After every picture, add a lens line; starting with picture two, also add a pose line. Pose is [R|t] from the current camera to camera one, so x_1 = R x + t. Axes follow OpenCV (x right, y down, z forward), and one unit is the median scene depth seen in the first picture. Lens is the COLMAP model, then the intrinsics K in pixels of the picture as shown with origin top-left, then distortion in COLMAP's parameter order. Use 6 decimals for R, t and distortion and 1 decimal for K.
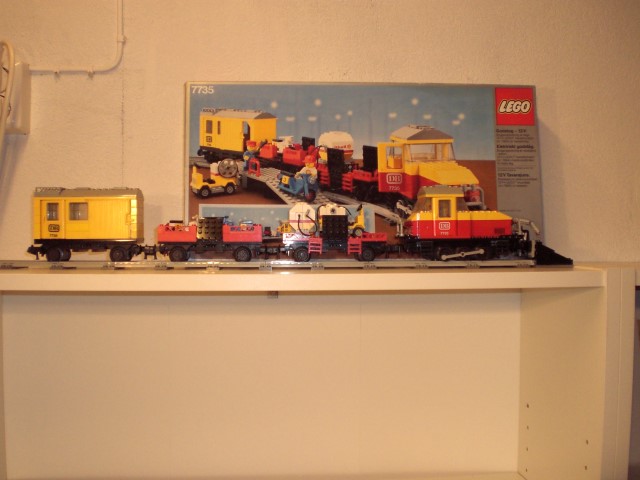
lens RADIAL K [[852.1, 0, 324.4], [0, 852.1, 240.9], [0, 0, 1]] dist [-0.110688, 0.000000]
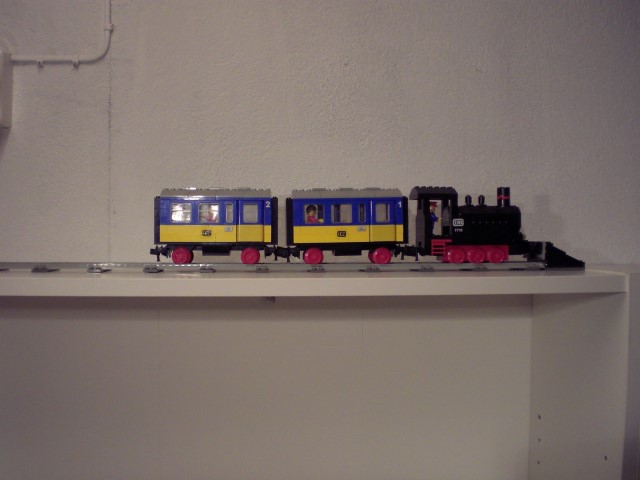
lens RADIAL K [[852.1, 0, 321.1], [0, 852.1, 238.9], [0, 0, 1]] dist [-0.110688, 0.000000]
pose [[0.999998, 0.001983, -0.000468, -0.002647], [-0.001985, 0.999988, -0.004546, 0.000993], [0.000459, 0.004547, 0.999990, 0.060205]]
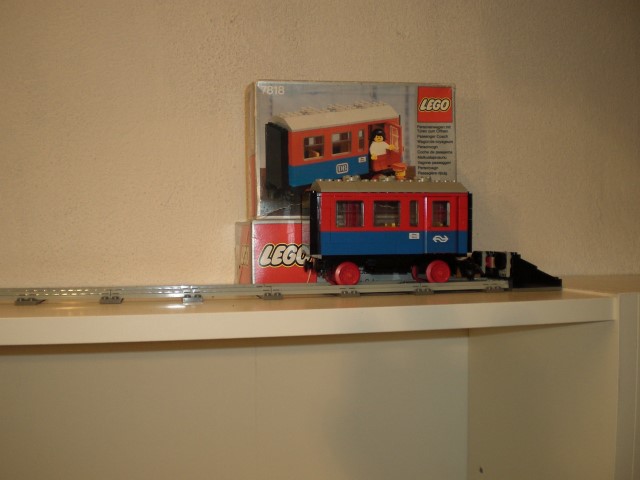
lens RADIAL K [[852.1, 0, 313.3], [0, 852.1, 234.5], [0, 0, 1]] dist [-0.110688, 0.000000]
pose [[0.991735, -0.004577, 0.128218, -0.000353], [0.005722, 0.999947, -0.008559, -0.009057], [-0.128172, 0.009222, 0.991709, 0.285529]]
